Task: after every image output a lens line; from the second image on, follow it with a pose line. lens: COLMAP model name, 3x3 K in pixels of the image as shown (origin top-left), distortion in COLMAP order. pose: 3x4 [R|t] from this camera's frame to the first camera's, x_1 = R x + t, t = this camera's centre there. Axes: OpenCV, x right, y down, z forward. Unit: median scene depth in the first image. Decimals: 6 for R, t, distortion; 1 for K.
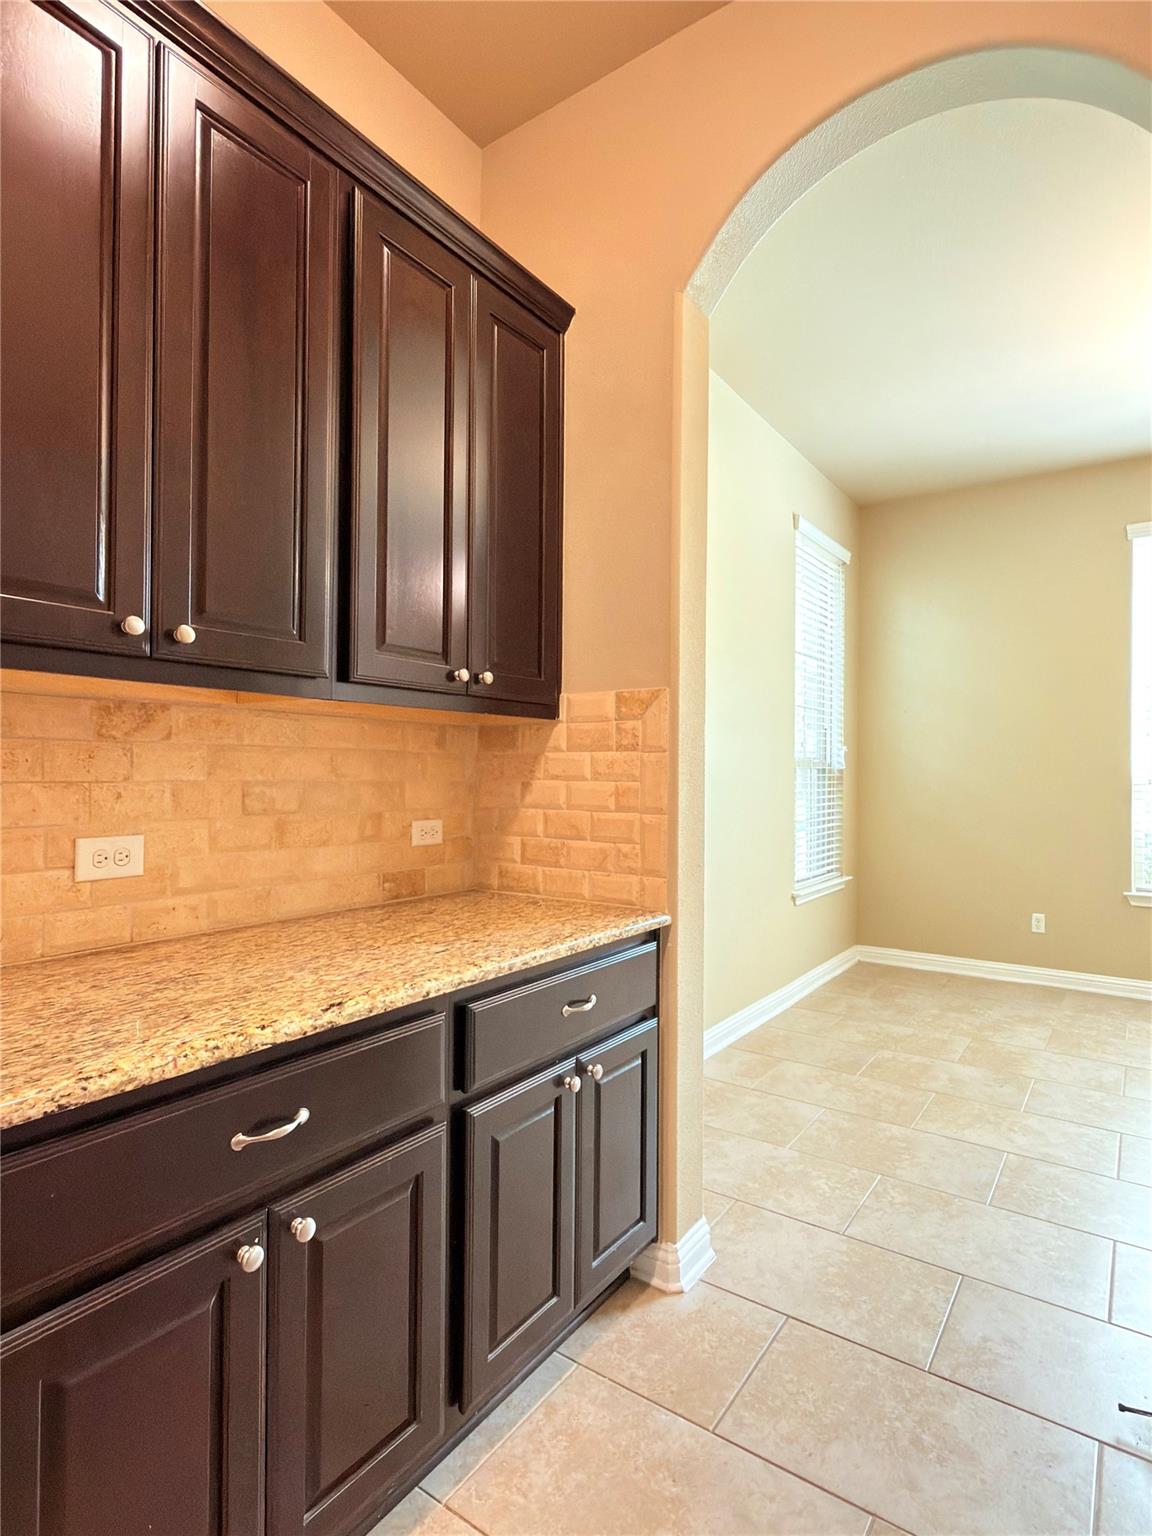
lens RADIAL K [[815.5, 0, 578.7], [0, 815.5, 738.8], [0, 0, 1]] dist [0.021447, 0.000199]
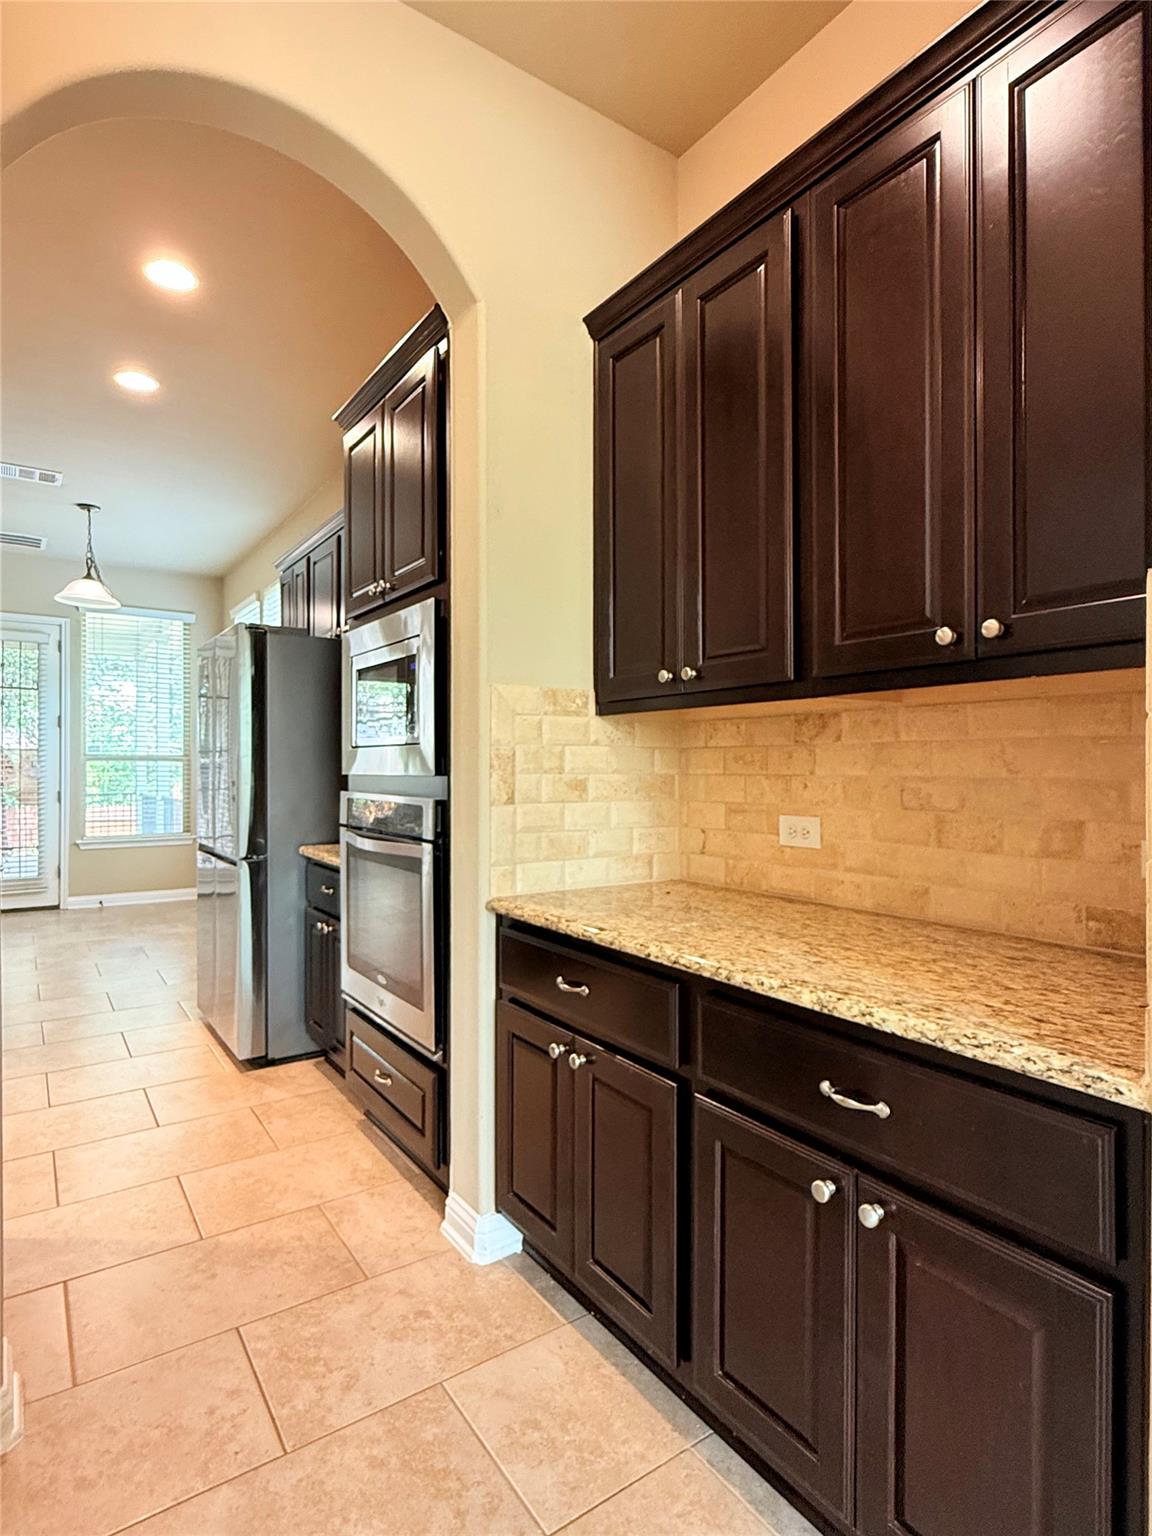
lens RADIAL K [[803.4, 0, 576.0], [0, 803.4, 768.0], [0, 0, 1]] dist [-0.000151, 0.000254]
pose [[-0.343205, -0.006716, -0.939237, 0.739993], [0.036243, 0.999135, -0.020388, 0.050260], [0.938561, -0.041038, -0.342665, 1.036140]]
